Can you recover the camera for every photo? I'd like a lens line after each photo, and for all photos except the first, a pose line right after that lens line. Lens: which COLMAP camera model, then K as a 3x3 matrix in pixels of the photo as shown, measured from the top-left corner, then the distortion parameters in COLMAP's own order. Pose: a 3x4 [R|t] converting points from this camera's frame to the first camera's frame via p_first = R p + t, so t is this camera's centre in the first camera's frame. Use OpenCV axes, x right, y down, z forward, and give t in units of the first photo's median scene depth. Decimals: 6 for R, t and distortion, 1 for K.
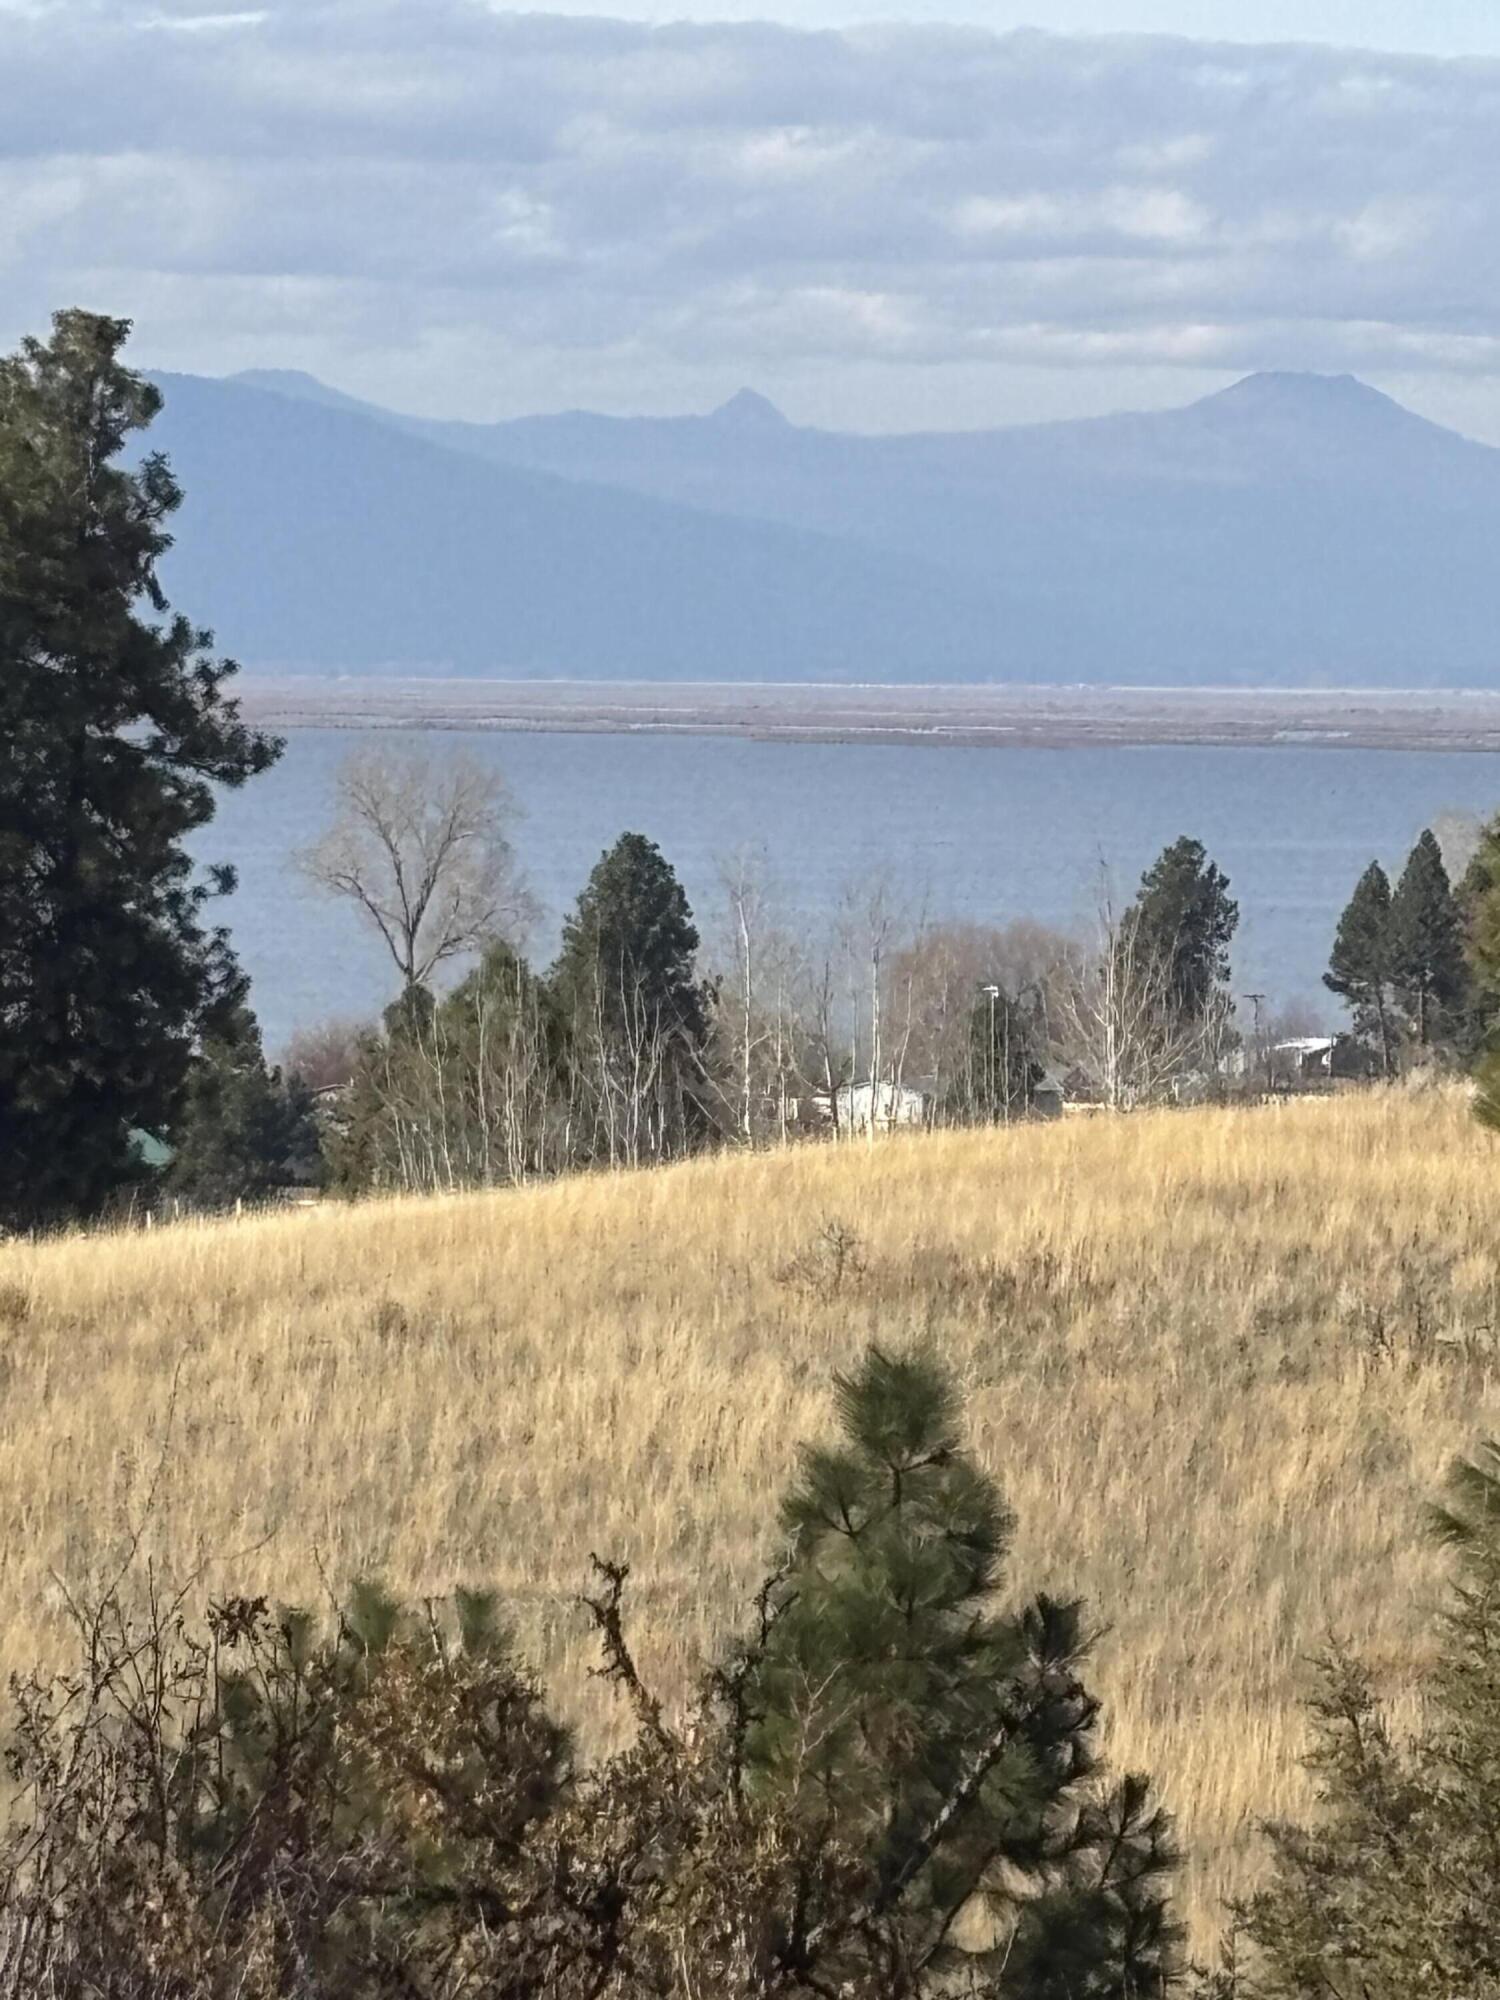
lens RADIAL K [[13787.5, 0, 750.0], [0, 13787.5, 1000.0], [0, 0, 1]] dist [0.496843, 14.939410]
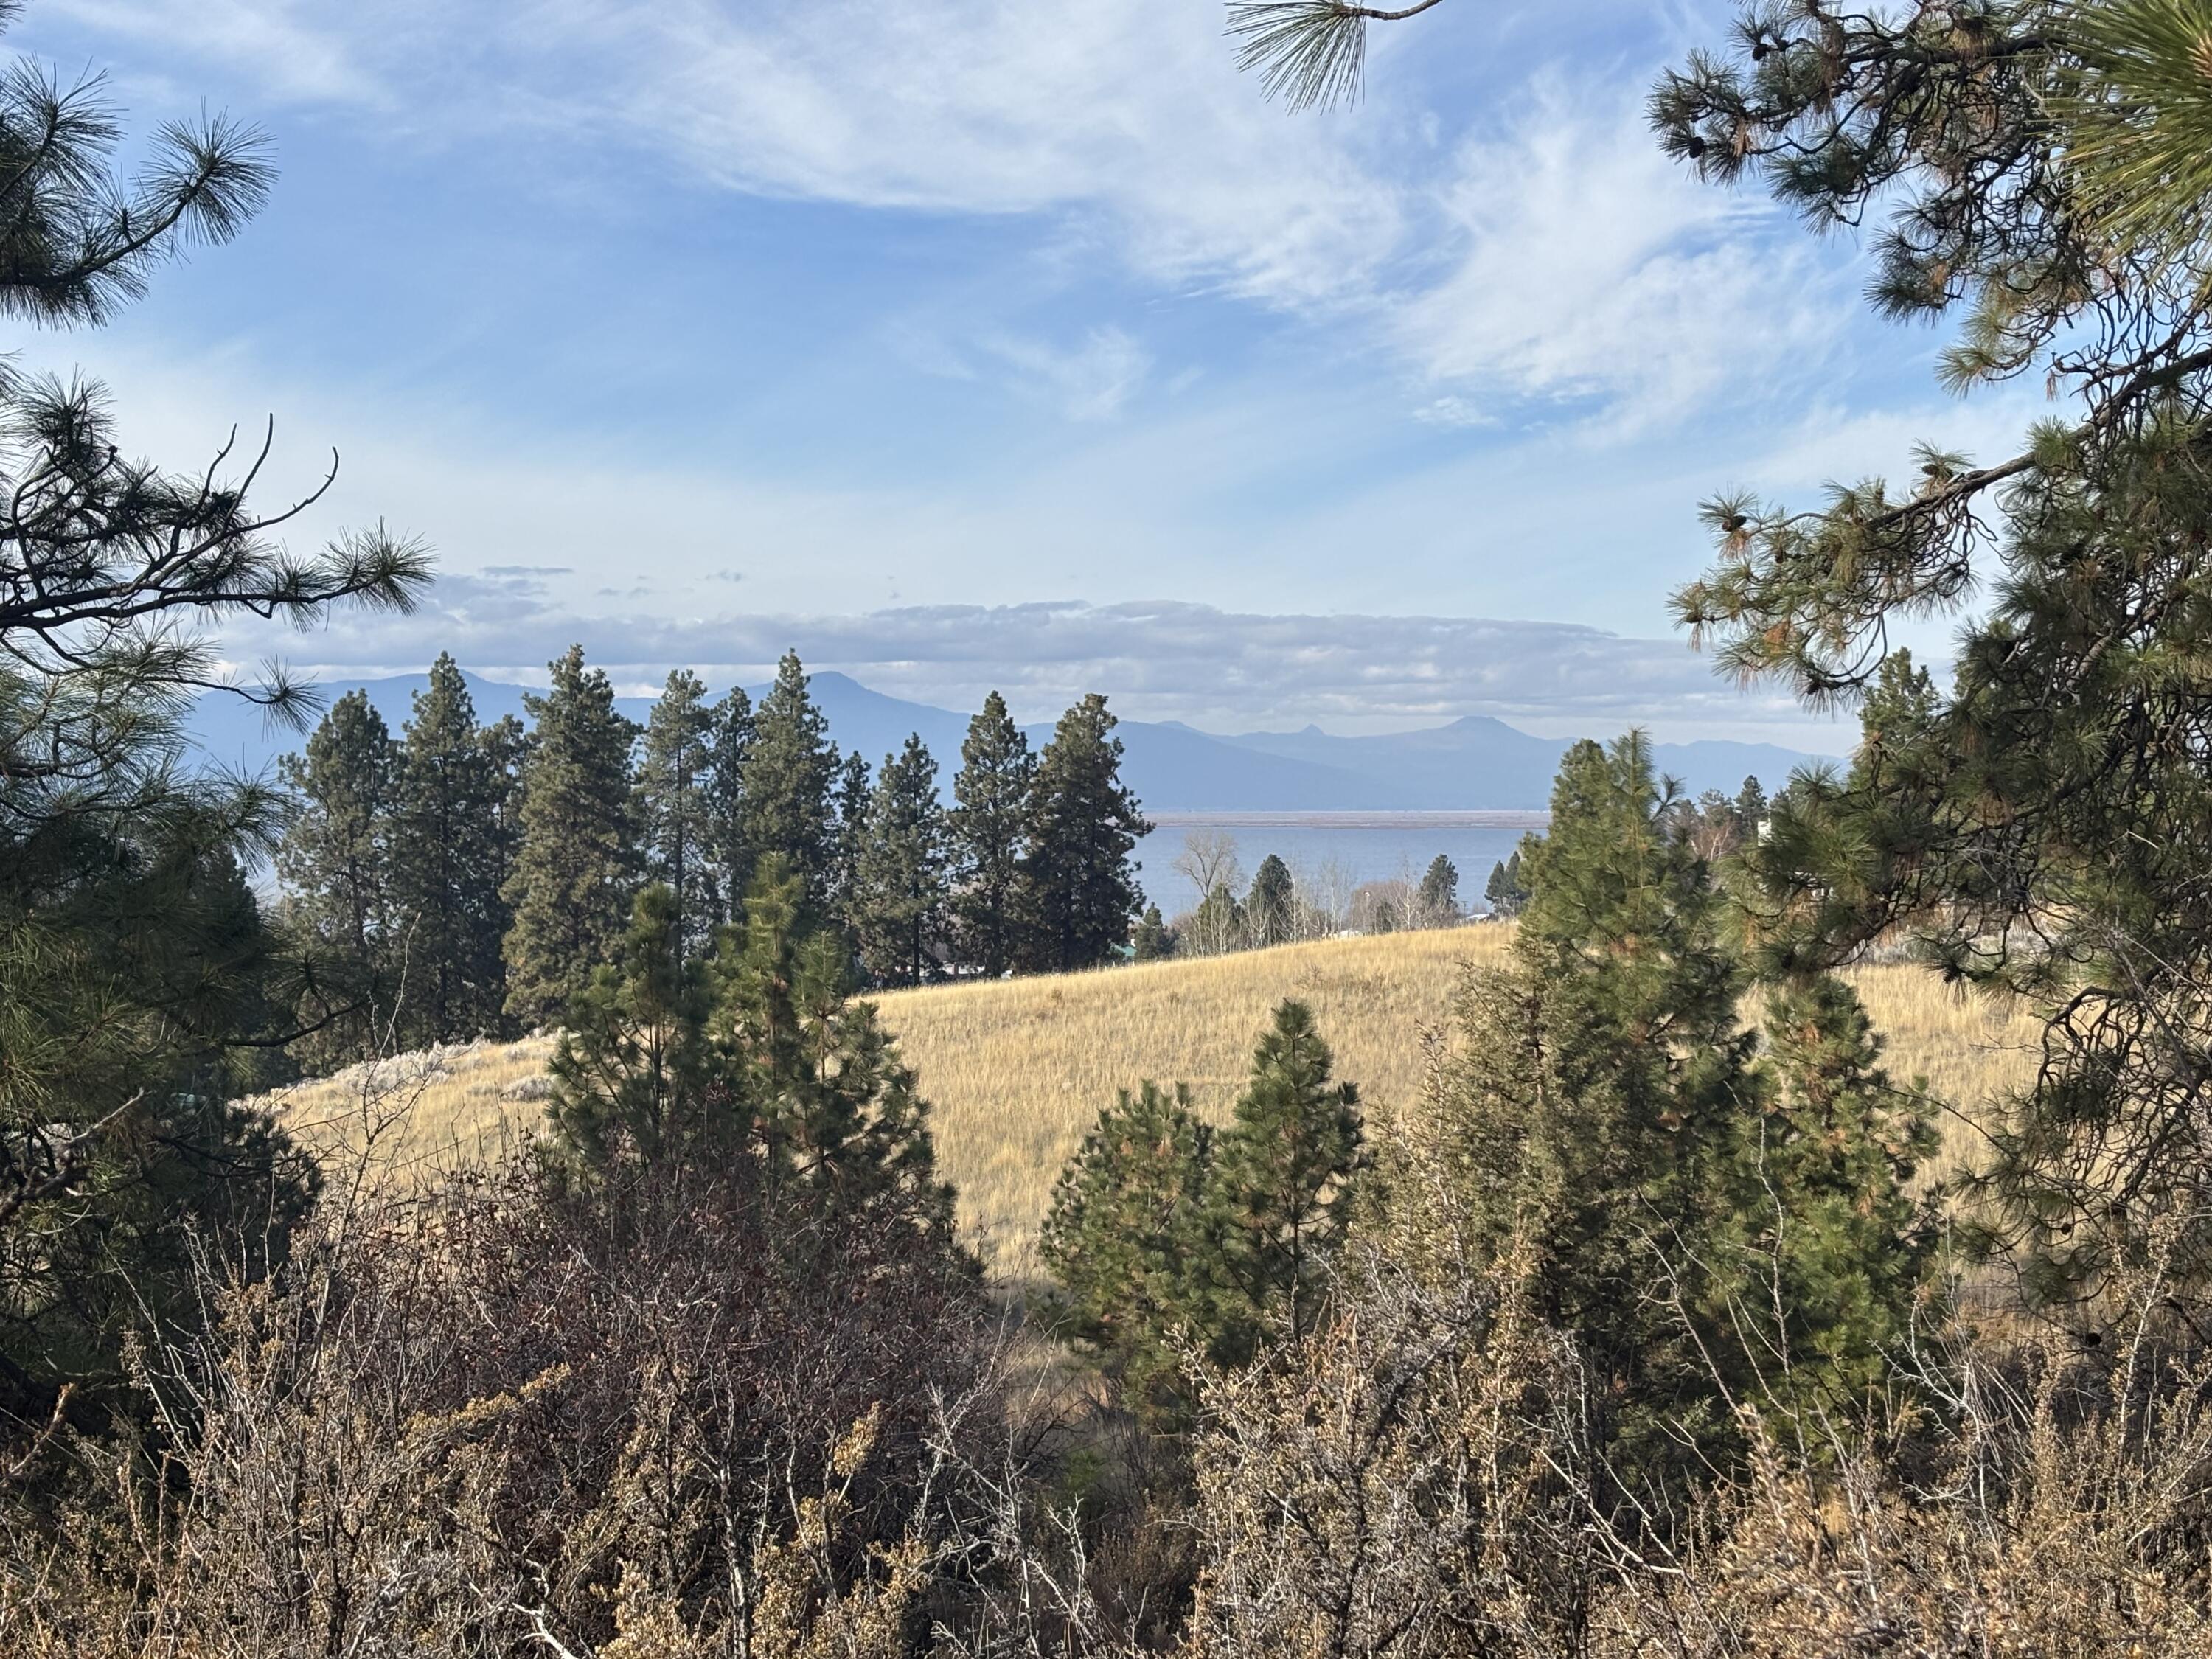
lens RADIAL K [[3844.9, 0, 1154.0], [0, 3844.9, 820.7], [0, 0, 1]] dist [0.350648, -0.244129]
pose [[0.998662, -0.014251, -0.049709, 0.021325], [0.012976, 0.999581, -0.025882, 0.007996], [0.050057, 0.025203, 0.998428, 0.171796]]
